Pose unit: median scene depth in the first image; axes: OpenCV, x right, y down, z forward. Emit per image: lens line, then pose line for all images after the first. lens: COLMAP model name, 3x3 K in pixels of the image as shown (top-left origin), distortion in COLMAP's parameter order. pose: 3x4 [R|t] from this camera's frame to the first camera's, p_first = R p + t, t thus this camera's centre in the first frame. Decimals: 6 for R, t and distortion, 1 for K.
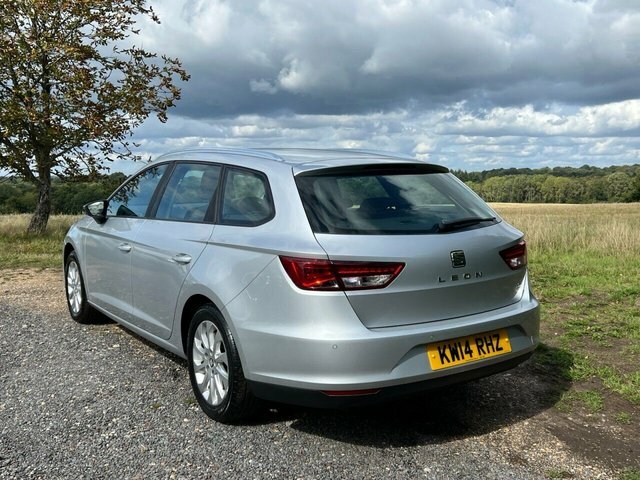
lens RADIAL K [[654.5, 0, 315.3], [0, 654.5, 249.2], [0, 0, 1]] dist [0.035918, 0.000000]
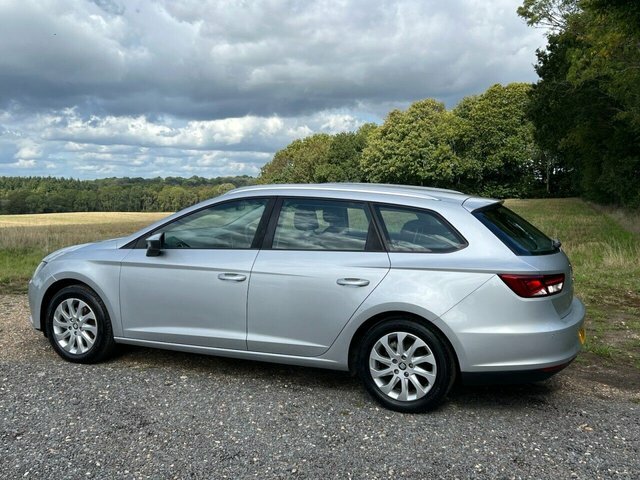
lens RADIAL K [[654.5, 0, 327.5], [0, 654.5, 245.9], [0, 0, 1]] dist [0.035918, 0.000000]
pose [[0.836400, -0.042251, 0.546489, -0.920947], [0.052664, 0.998607, -0.003397, -0.052850], [-0.545584, 0.031622, 0.837459, 0.053237]]
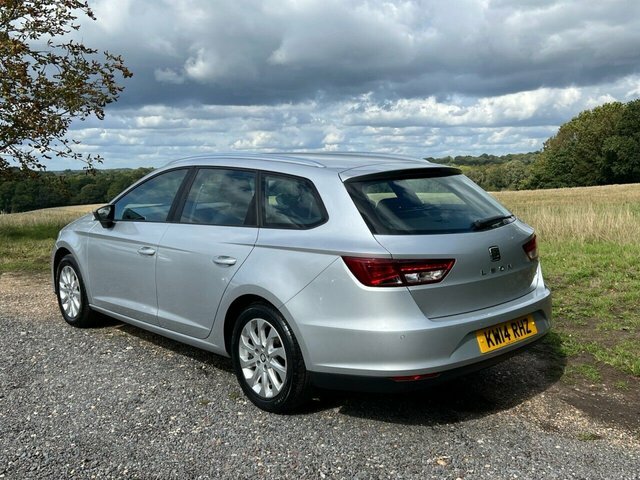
lens RADIAL K [[654.5, 0, 322.6], [0, 654.5, 246.5], [0, 0, 1]] dist [0.035918, 0.000000]
pose [[0.989336, -0.031500, 0.142202, -0.206603], [0.030194, 0.999480, 0.011337, -0.016929], [-0.142485, -0.006922, 0.989773, -0.064190]]
